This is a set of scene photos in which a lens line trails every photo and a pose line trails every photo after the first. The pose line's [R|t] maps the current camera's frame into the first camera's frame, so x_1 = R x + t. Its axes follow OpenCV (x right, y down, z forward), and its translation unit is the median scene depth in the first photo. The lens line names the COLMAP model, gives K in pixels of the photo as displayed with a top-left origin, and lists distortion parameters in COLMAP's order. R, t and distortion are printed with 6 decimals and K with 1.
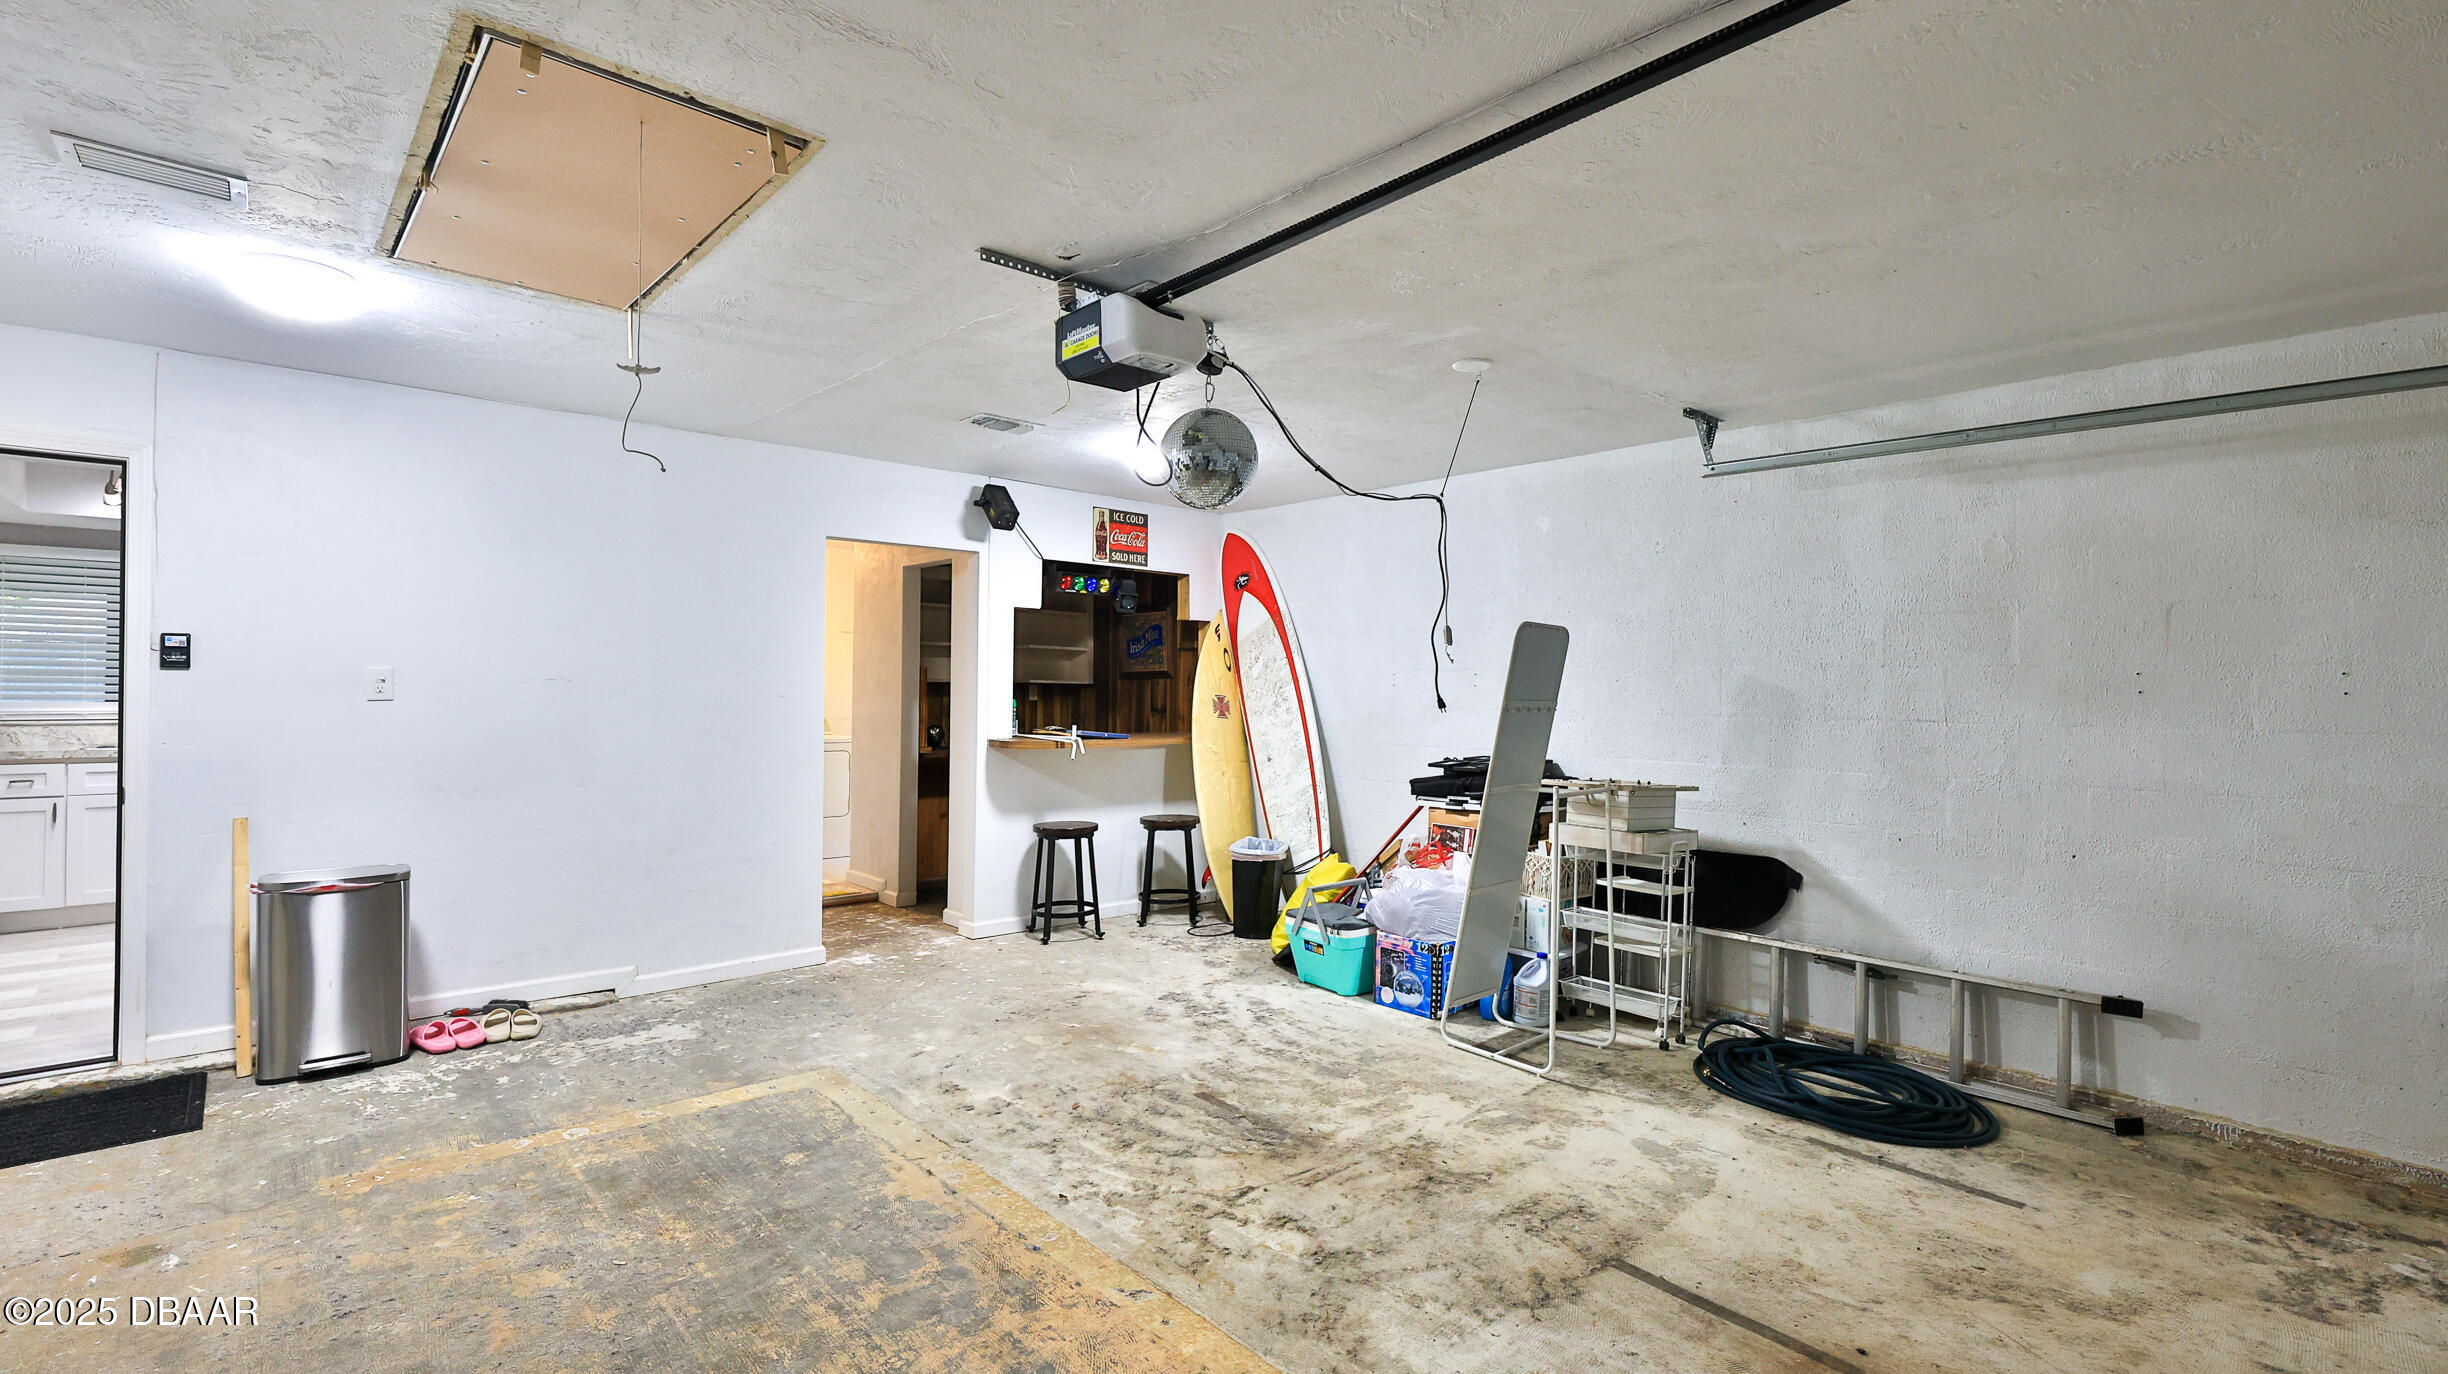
lens RADIAL K [[1097.6, 0, 1220.4], [0, 1097.6, 693.8], [0, 0, 1]] dist [0.001030, -0.000143]
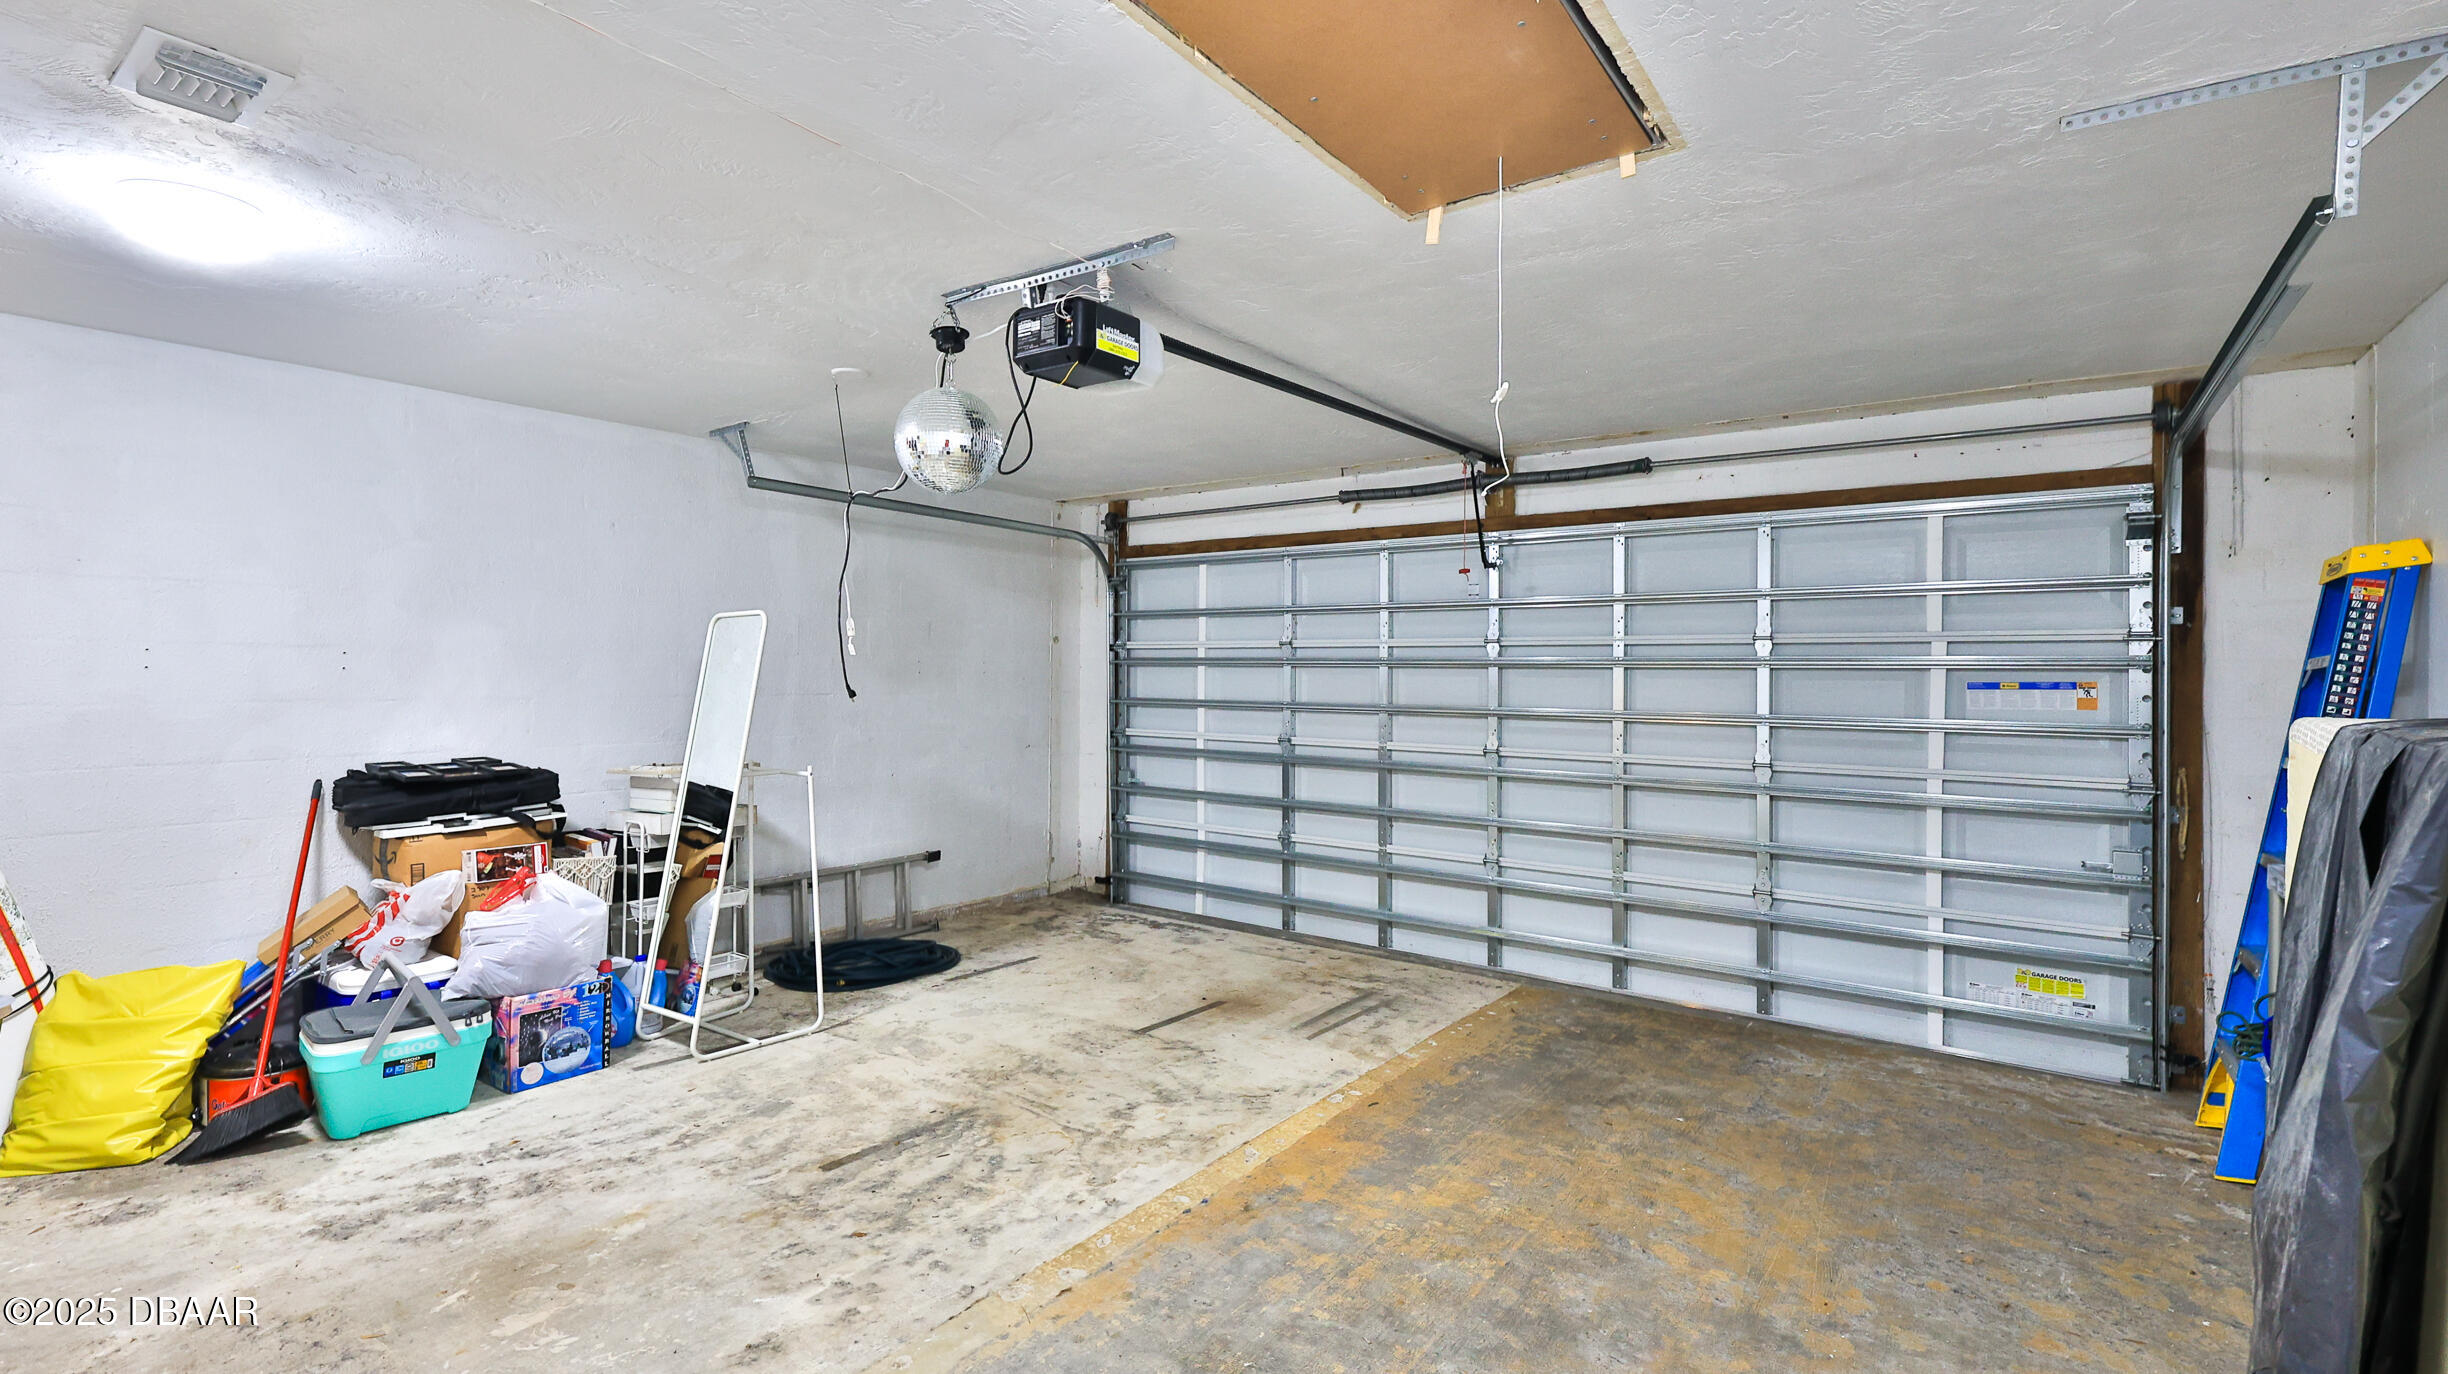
lens RADIAL K [[1097.6, 0, 1219.3], [0, 1097.6, 677.9], [0, 0, 1]] dist [0.001030, -0.000143]
pose [[-0.205200, -0.023831, 0.978430, -0.871251], [-0.005689, 0.999716, 0.023156, -0.030731], [-0.978704, -0.000815, -0.205277, 0.856385]]
